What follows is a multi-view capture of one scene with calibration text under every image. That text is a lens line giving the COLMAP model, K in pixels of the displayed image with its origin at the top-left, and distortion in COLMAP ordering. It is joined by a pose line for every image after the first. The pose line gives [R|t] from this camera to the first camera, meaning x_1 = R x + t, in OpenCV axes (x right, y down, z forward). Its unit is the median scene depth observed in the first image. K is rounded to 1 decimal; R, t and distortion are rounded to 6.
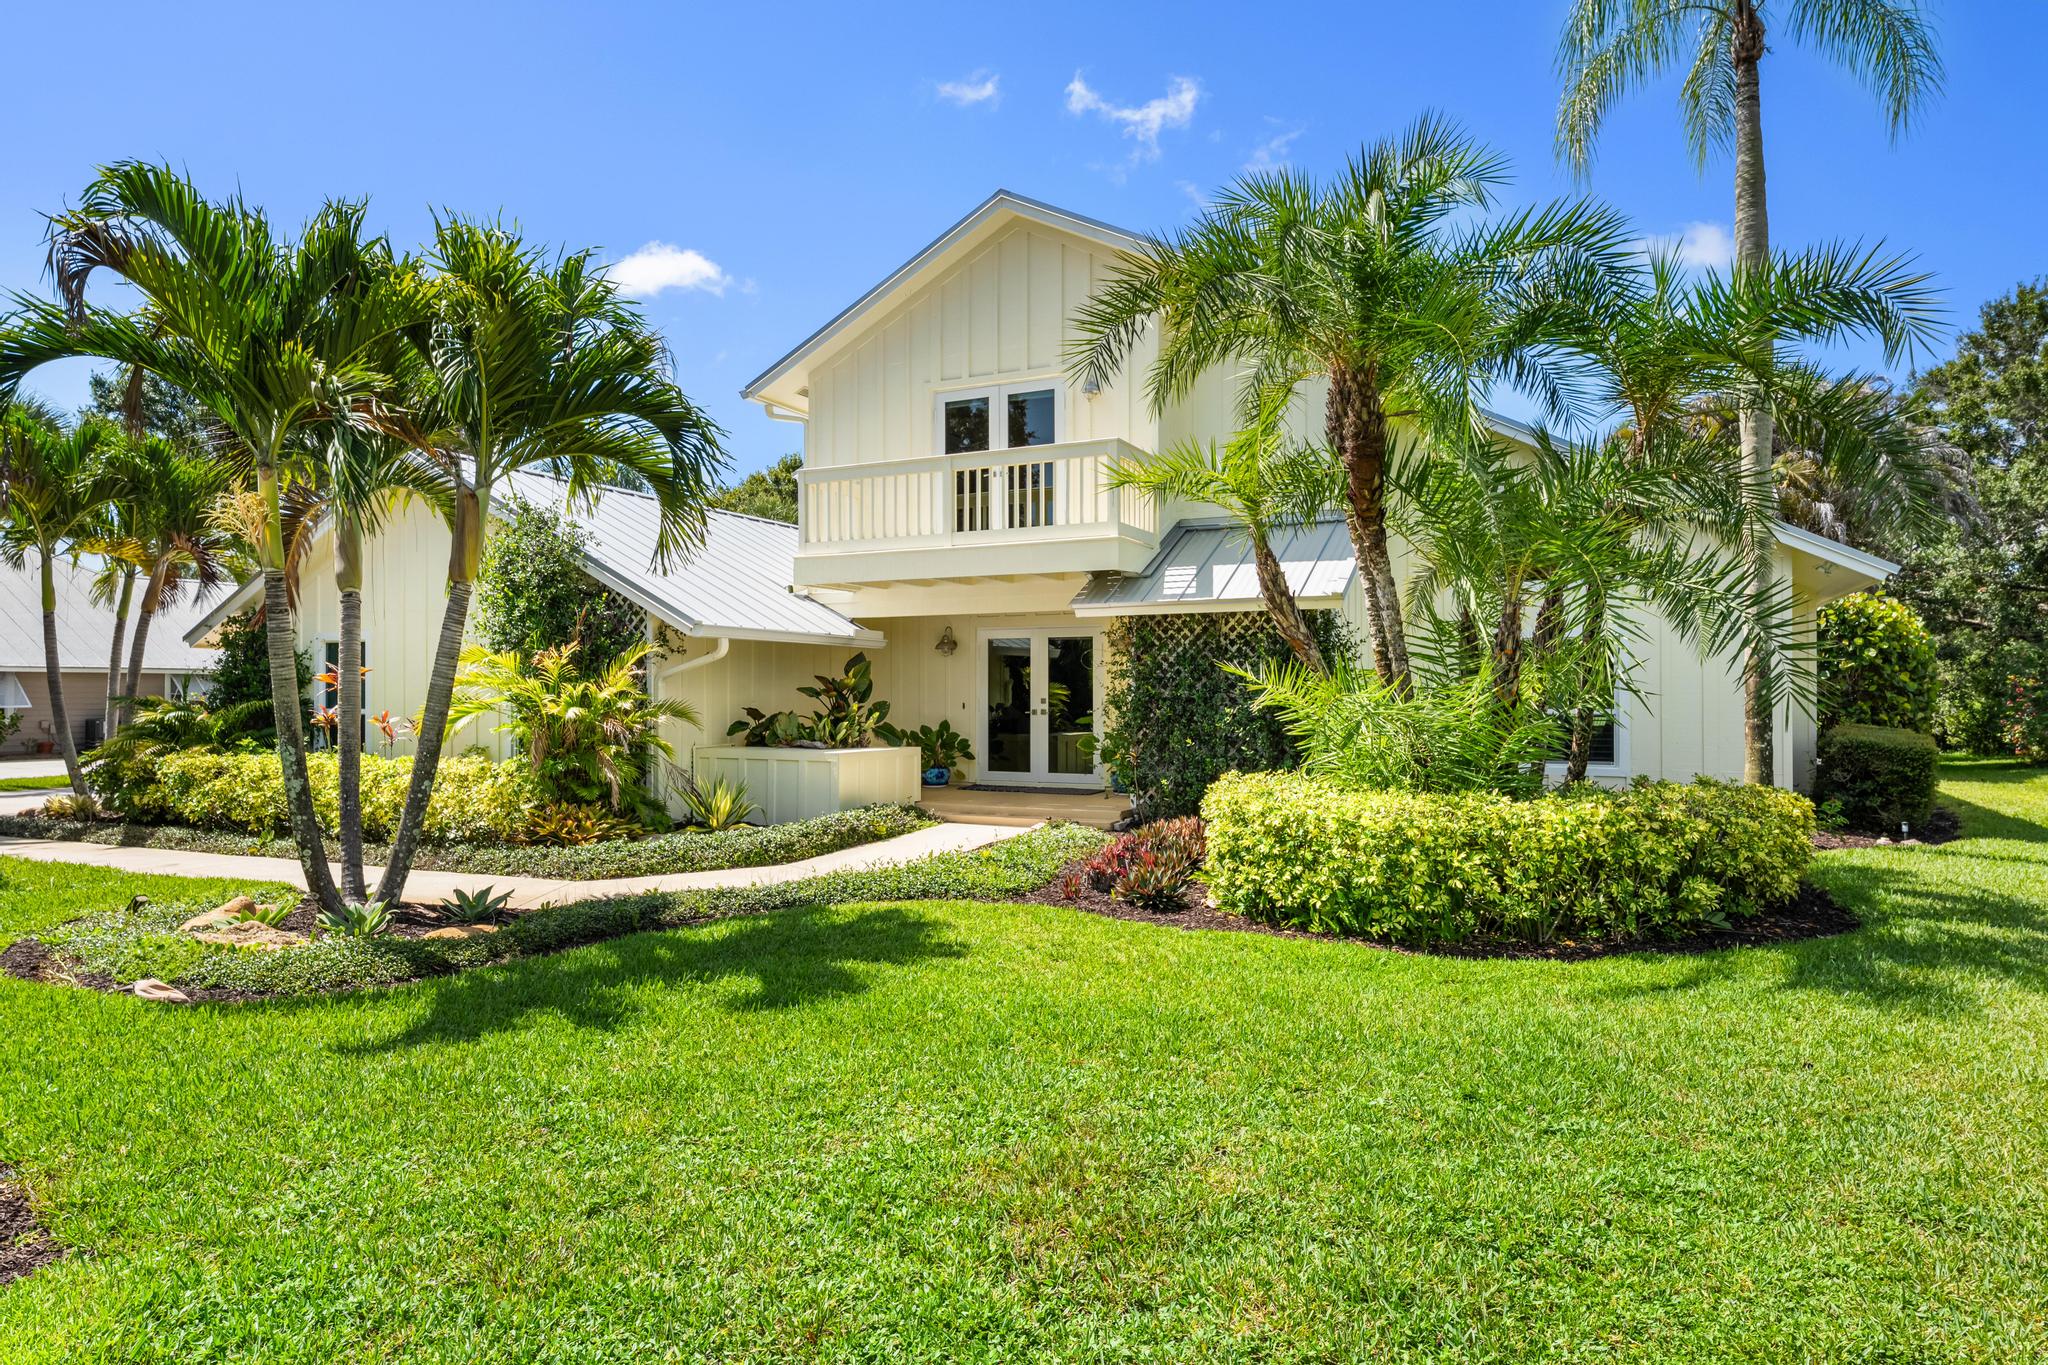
lens RADIAL K [[1180.2, 0, 1025.6], [0, 1180.2, 688.9], [0, 0, 1]] dist [-0.002274, -0.000412]
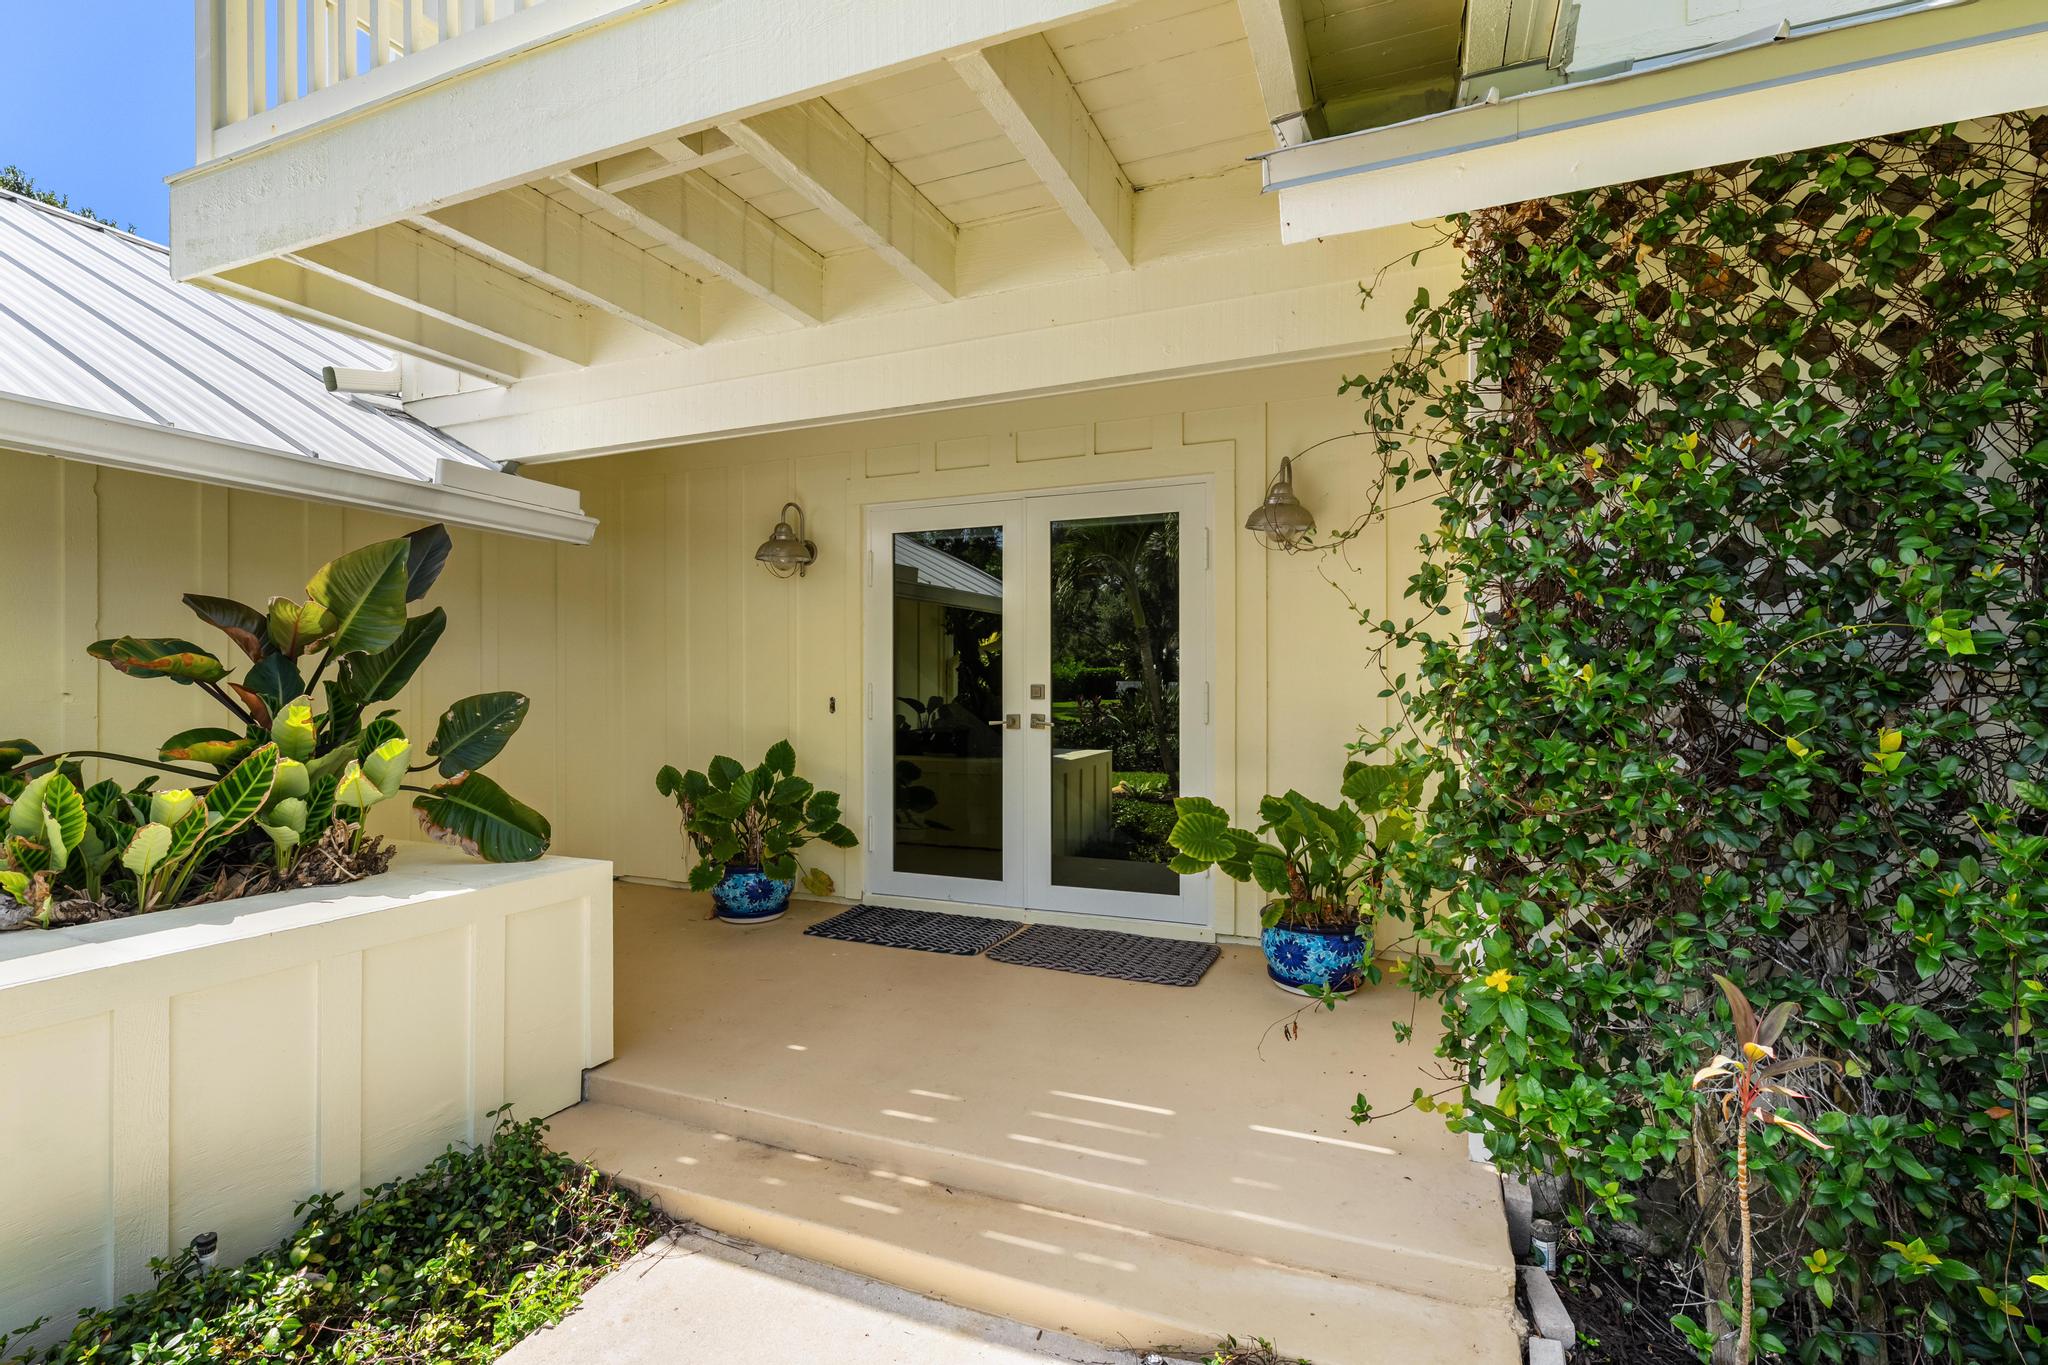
lens RADIAL K [[948.2, 0, 1024.0], [0, 948.2, 682.5], [0, 0, 1]] dist [-0.000364, -0.000026]
pose [[0.997517, 0.001831, 0.070398, -0.011595], [-0.001428, 0.999982, -0.005771, 0.009421], [-0.070407, 0.005656, 0.997502, 0.738991]]
